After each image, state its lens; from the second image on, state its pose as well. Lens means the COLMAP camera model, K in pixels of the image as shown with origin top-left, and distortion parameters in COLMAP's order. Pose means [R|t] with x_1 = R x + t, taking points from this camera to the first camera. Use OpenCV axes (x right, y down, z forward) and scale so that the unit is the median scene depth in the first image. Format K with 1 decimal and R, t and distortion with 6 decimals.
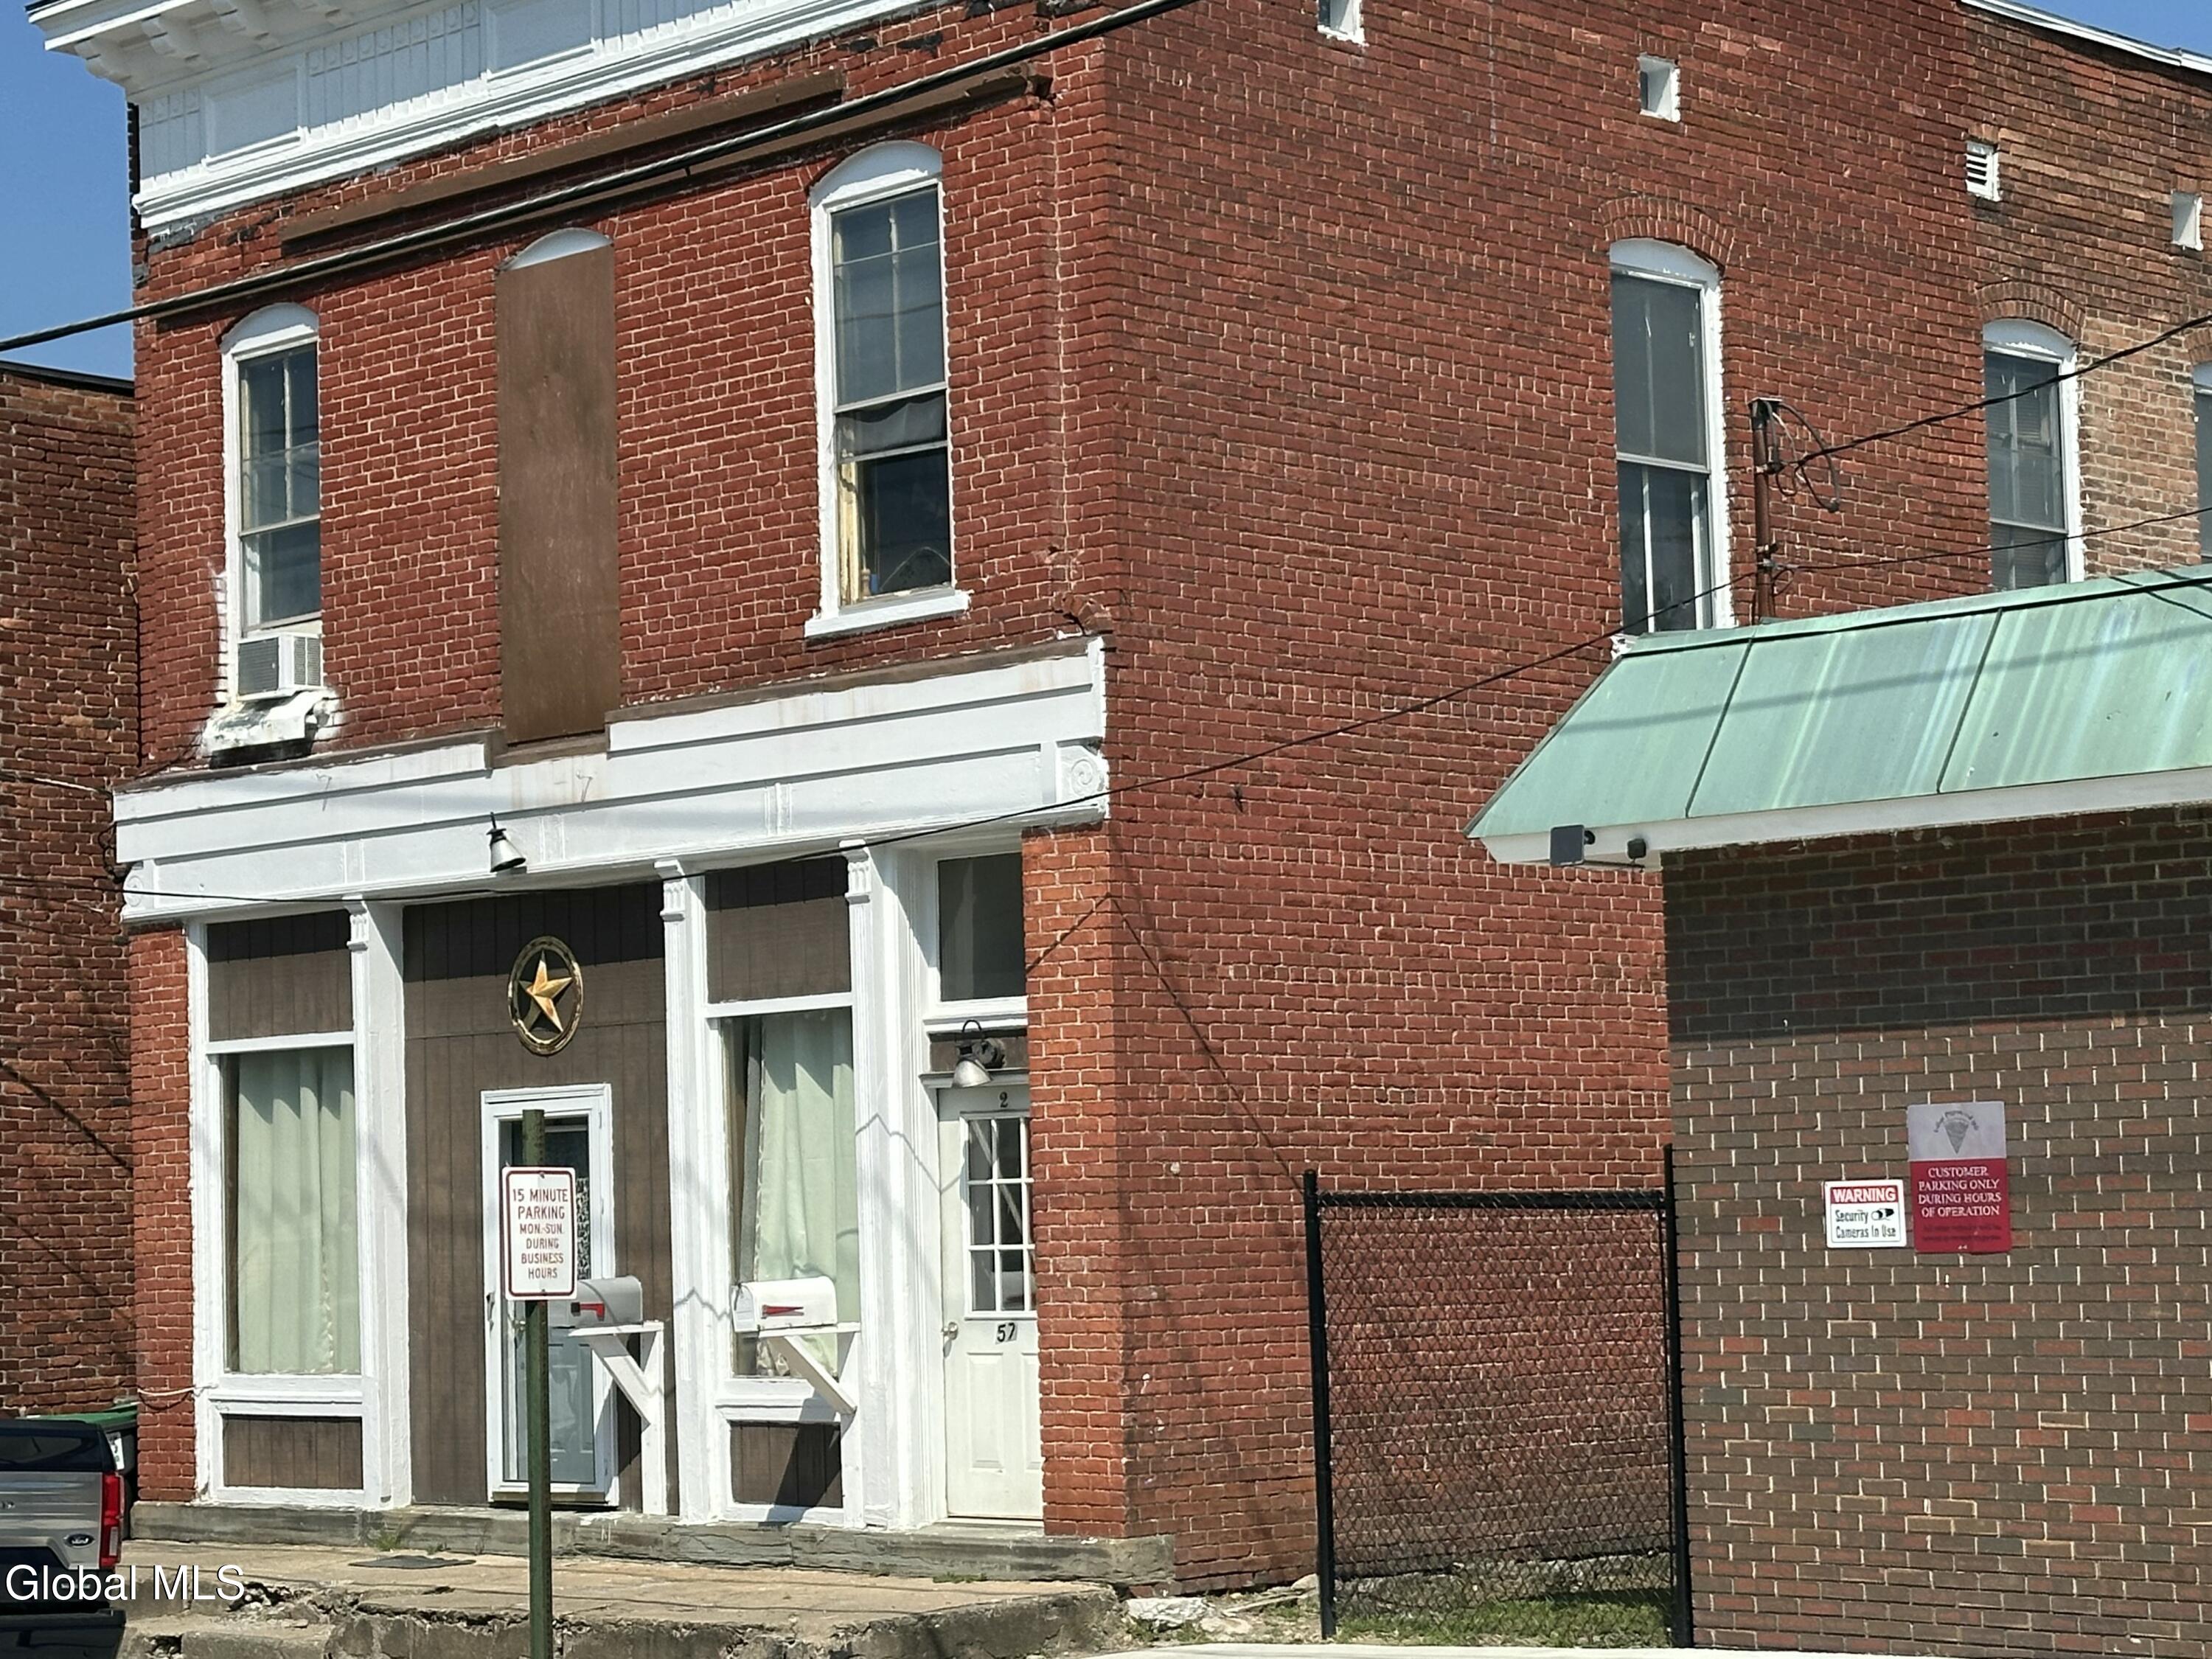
lens RADIAL K [[4739.1, 0, 1104.4], [0, 4739.1, 822.1], [0, 0, 1]] dist [0.082690, 0.000000]
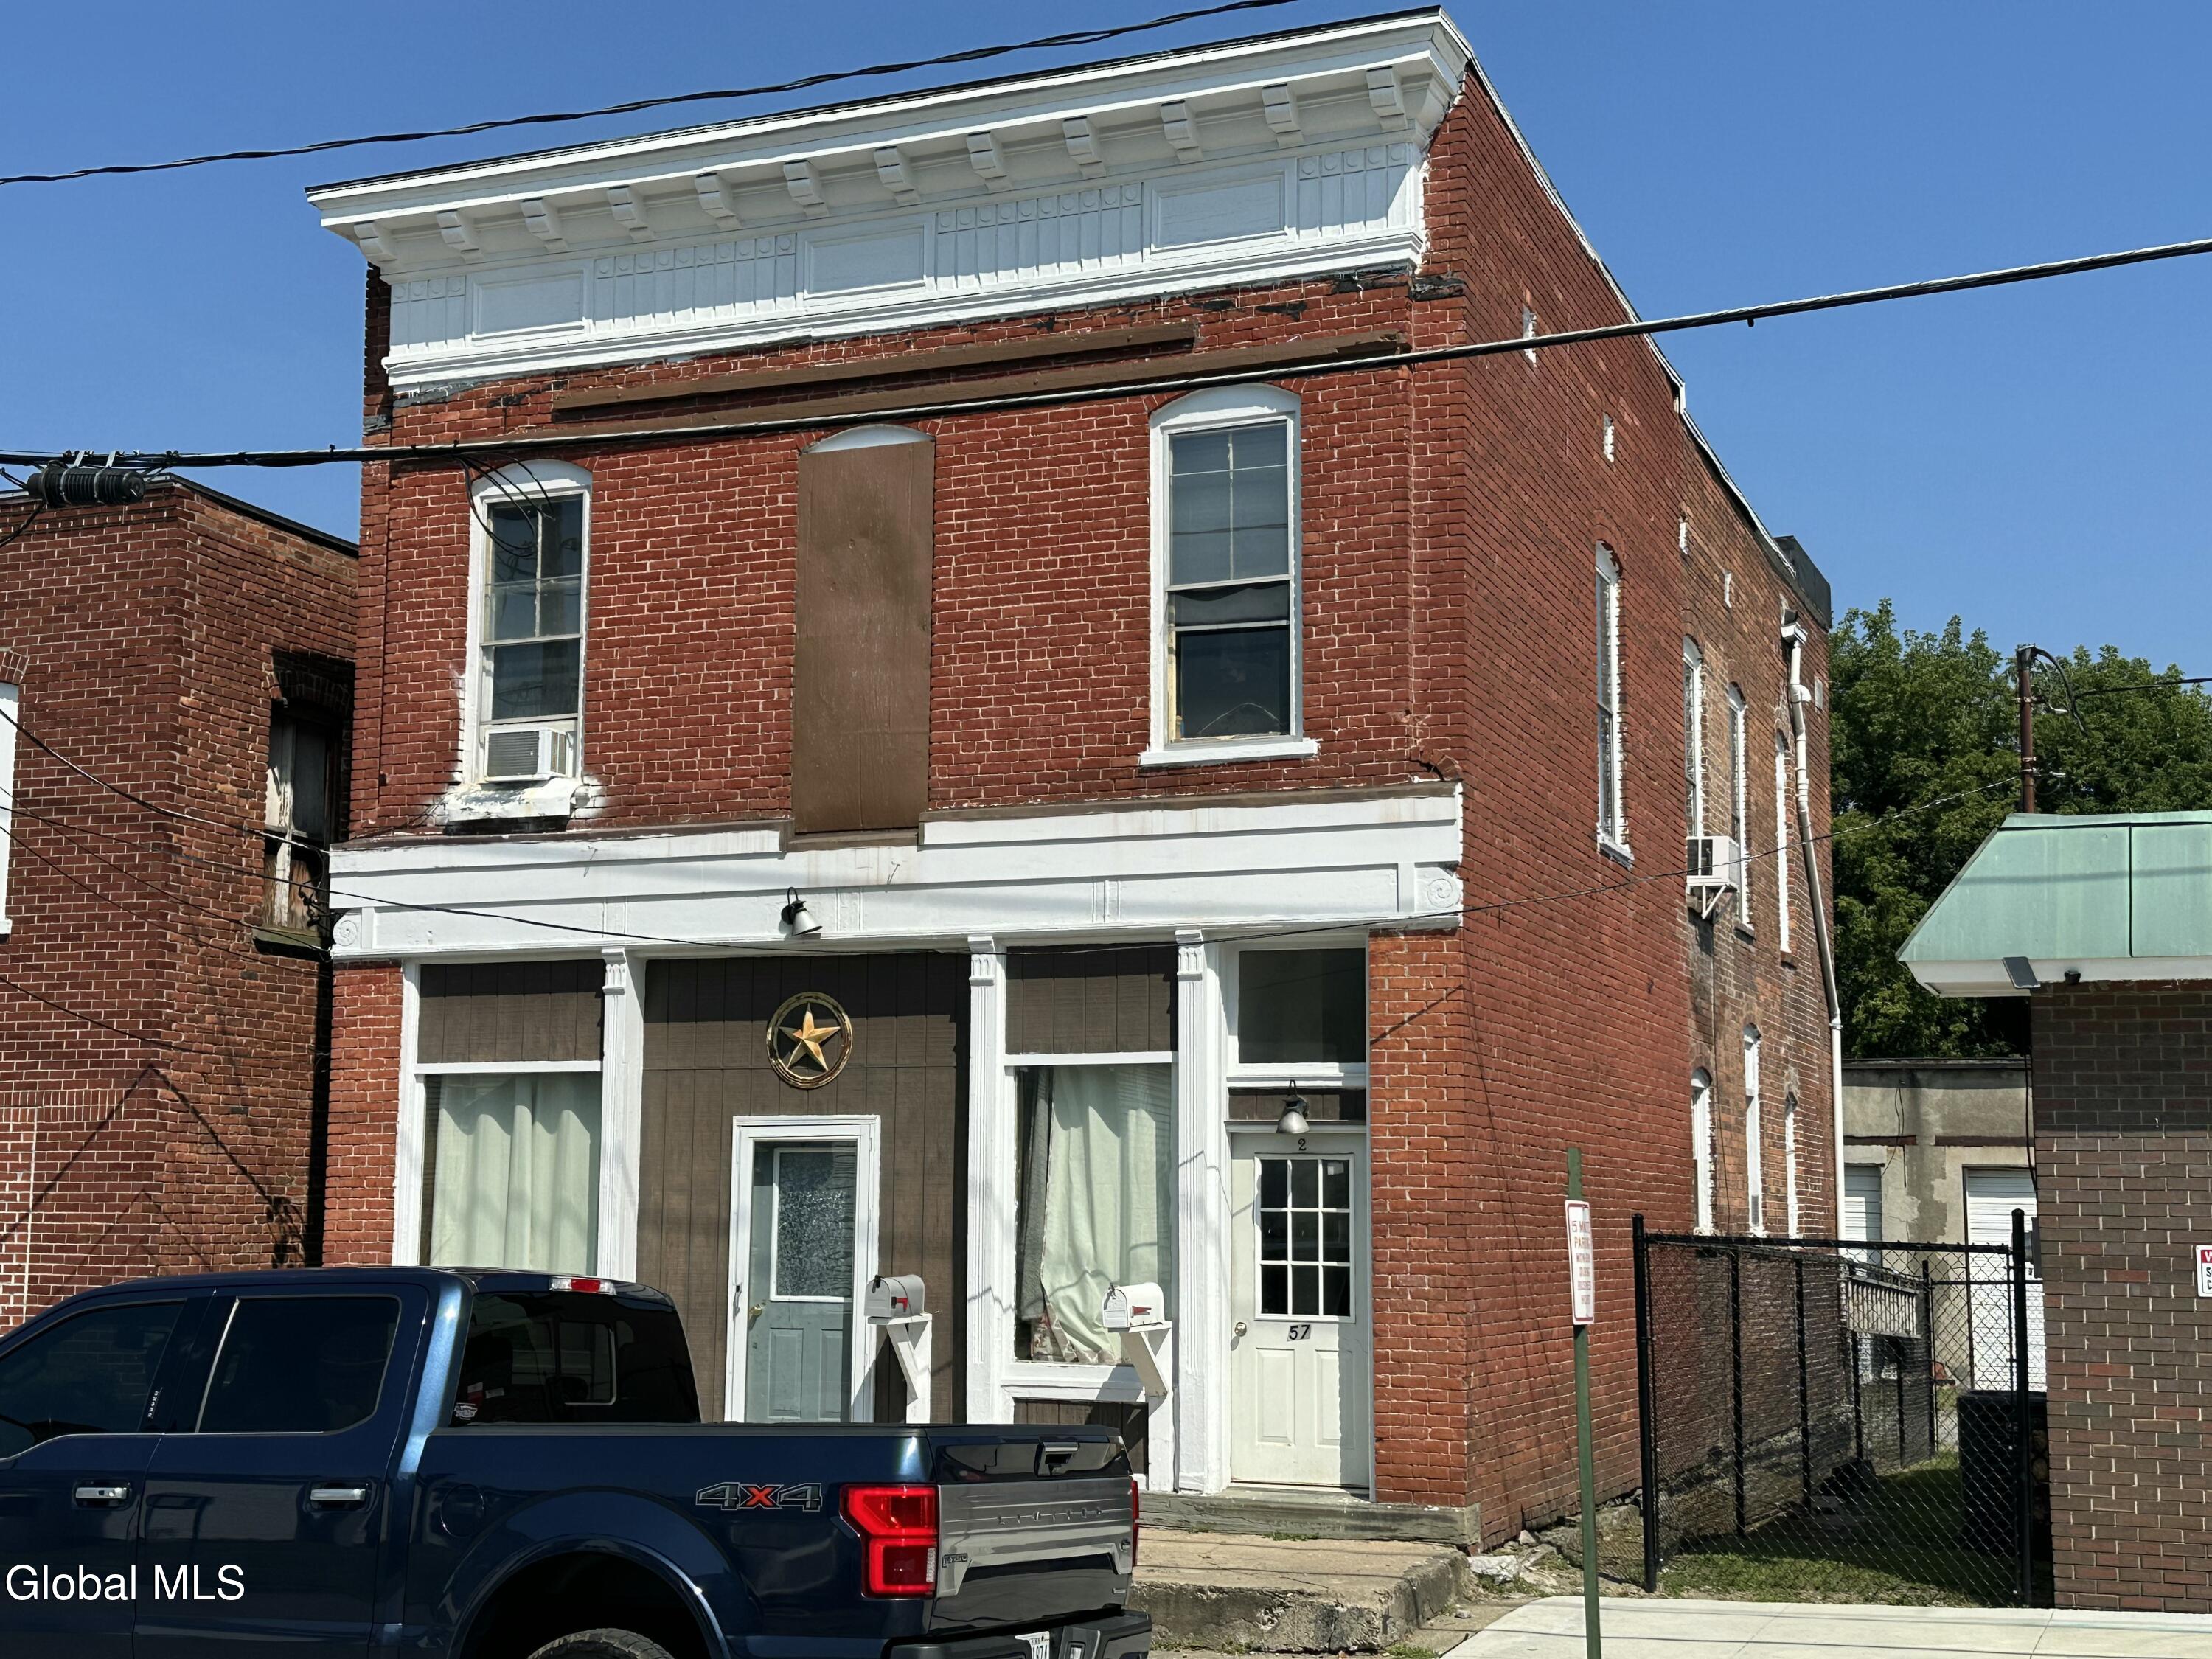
lens RADIAL K [[2766.6, 0, 1104.7], [0, 2766.6, 834.4], [0, 0, 1]] dist [0.099222, 0.000000]
pose [[0.919816, 0.084798, 0.383077, -0.340145], [-0.064189, 0.995734, -0.066291, 0.027312], [-0.387064, 0.036386, 0.921335, 0.323622]]
